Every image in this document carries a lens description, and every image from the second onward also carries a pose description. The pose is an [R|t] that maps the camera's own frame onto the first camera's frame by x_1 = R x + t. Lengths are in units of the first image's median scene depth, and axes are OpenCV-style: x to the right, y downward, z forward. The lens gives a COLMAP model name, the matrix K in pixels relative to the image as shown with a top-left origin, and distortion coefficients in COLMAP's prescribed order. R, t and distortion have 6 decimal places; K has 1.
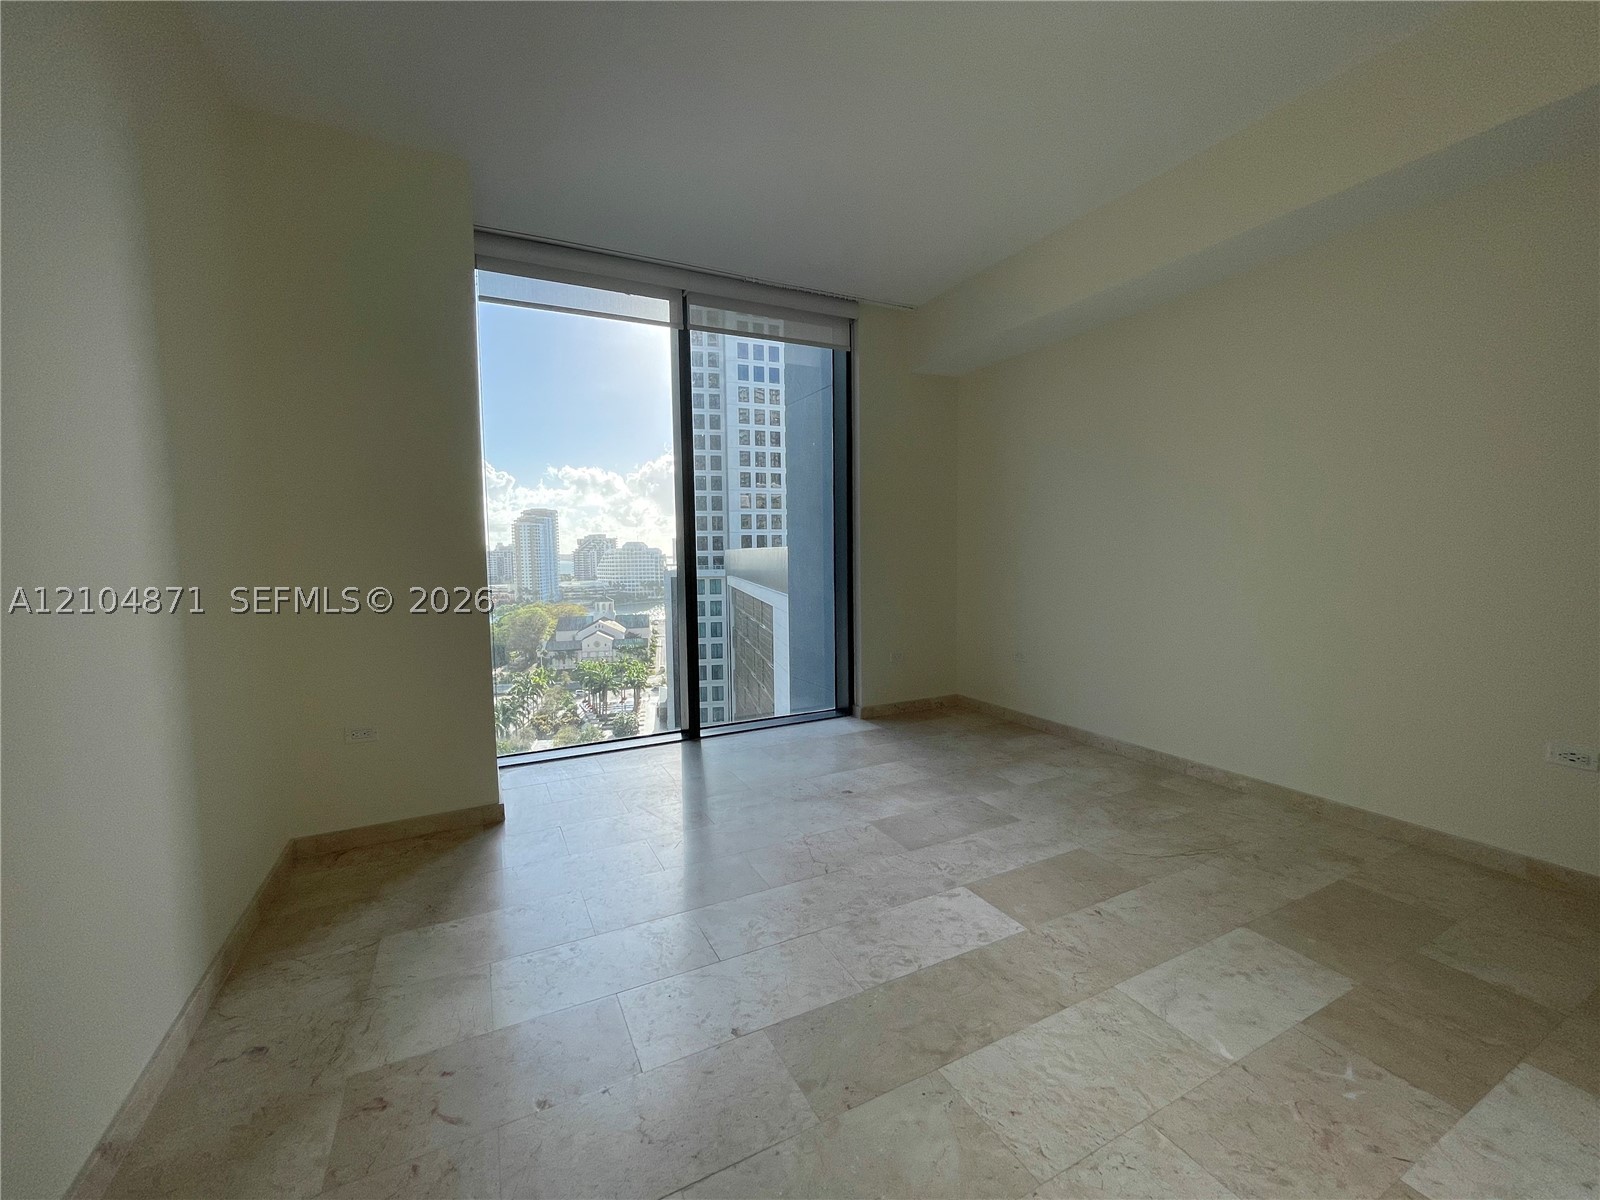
lens RADIAL K [[646.4, 0, 797.2], [0, 646.4, 594.2], [0, 0, 1]] dist [-0.003077, 0.001565]
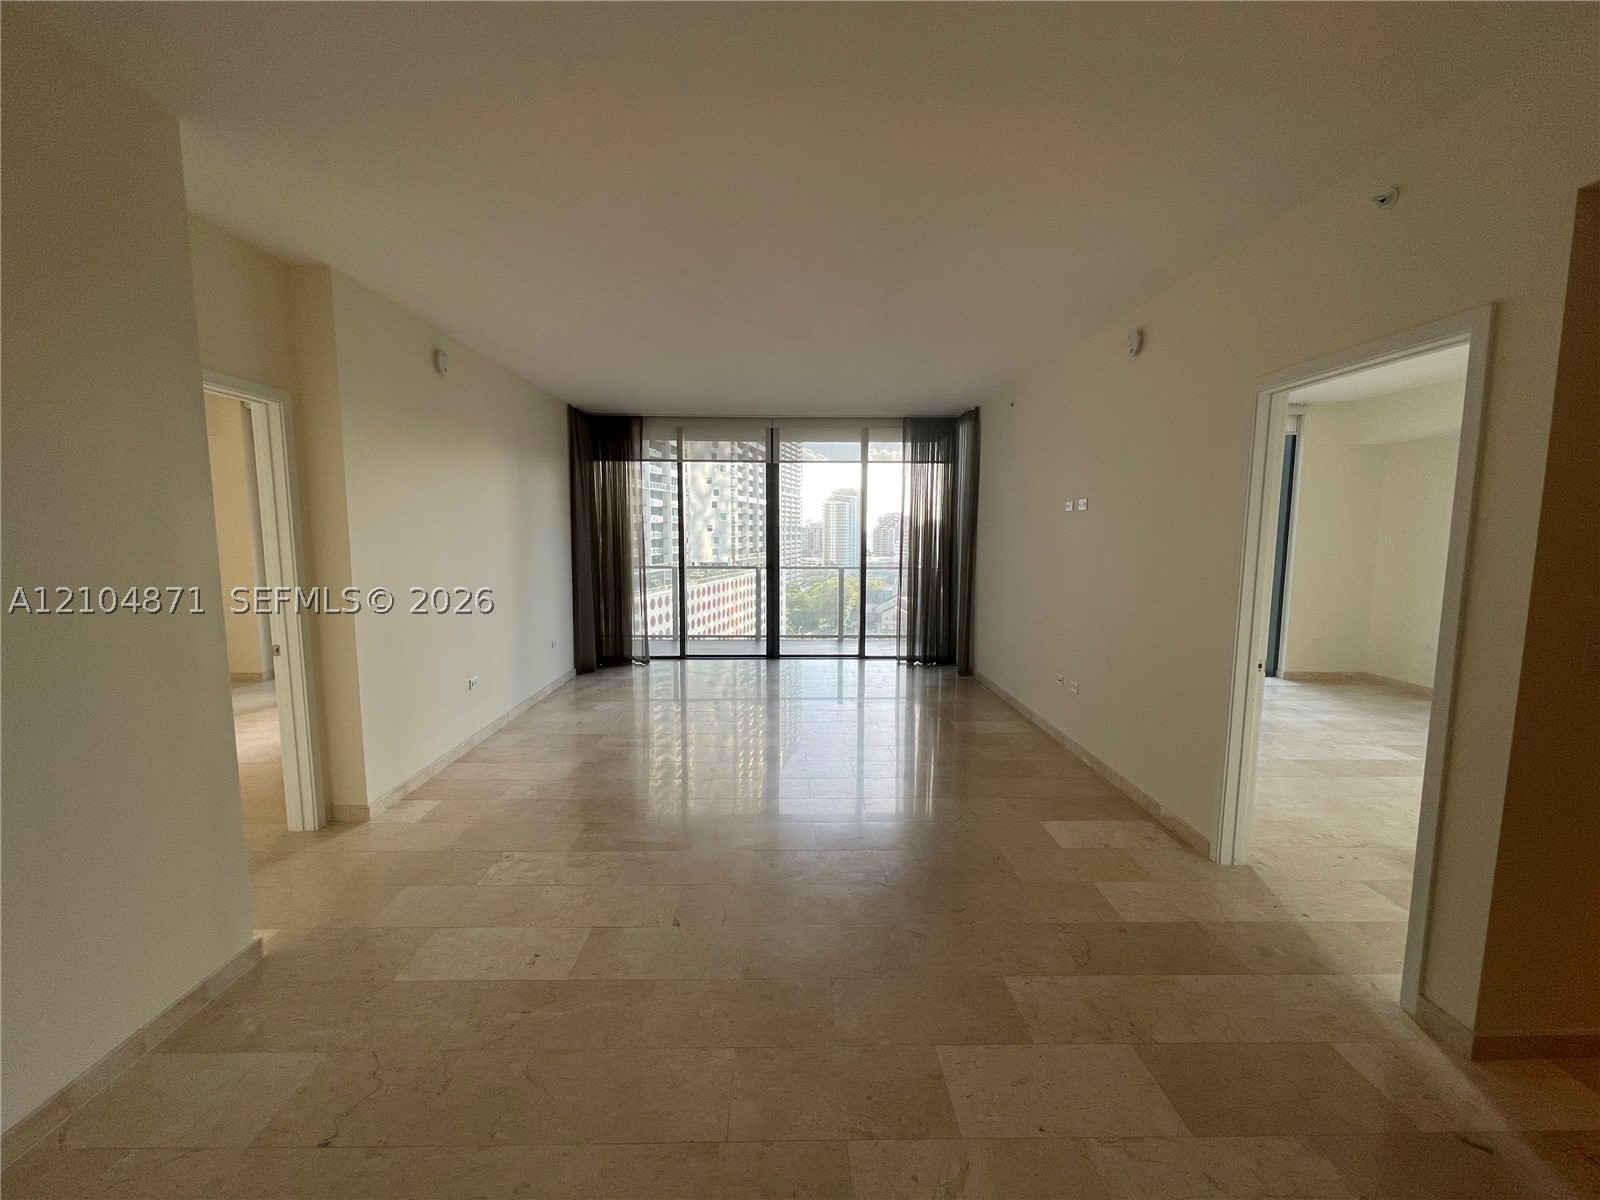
lens RADIAL K [[646.4, 0, 793.8], [0, 646.4, 595.7], [0, 0, 1]] dist [-0.003077, 0.001565]
pose [[0.900017, 0.062182, -0.431396, -0.285649], [-0.046418, 0.997816, 0.046985, -0.017443], [0.433376, -0.022263, 0.900938, -0.828577]]
